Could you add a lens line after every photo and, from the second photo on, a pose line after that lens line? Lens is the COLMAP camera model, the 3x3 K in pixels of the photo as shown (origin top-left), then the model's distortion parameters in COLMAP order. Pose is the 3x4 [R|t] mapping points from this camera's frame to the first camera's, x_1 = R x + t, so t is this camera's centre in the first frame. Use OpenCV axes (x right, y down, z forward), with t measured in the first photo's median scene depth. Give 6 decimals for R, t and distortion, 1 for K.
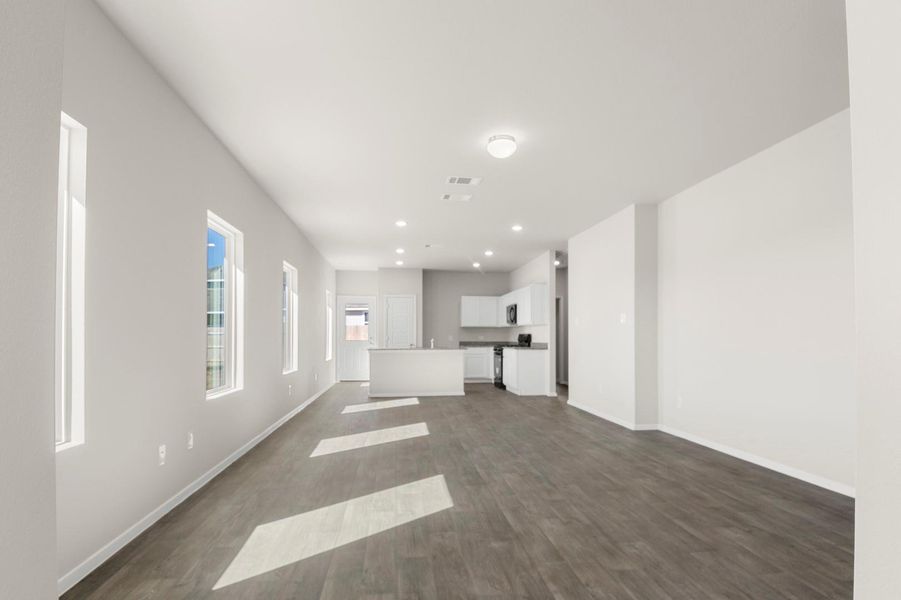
lens RADIAL K [[486.4, 0, 463.5], [0, 486.4, 336.5], [0, 0, 1]] dist [0.014512, -0.001197]
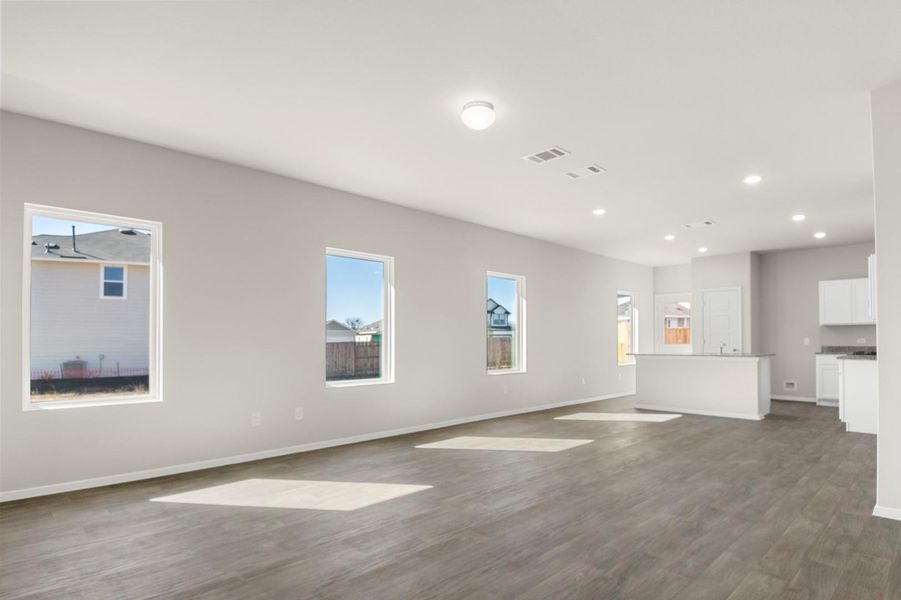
lens RADIAL K [[479.0, 0, 452.9], [0, 479.0, 321.2], [0, 0, 1]] dist [0.020485, -0.001378]
pose [[0.575893, -0.032313, -0.816887, 0.302438], [0.003559, 0.999308, -0.037021, -0.002064], [0.817518, 0.018413, 0.575609, 0.193473]]
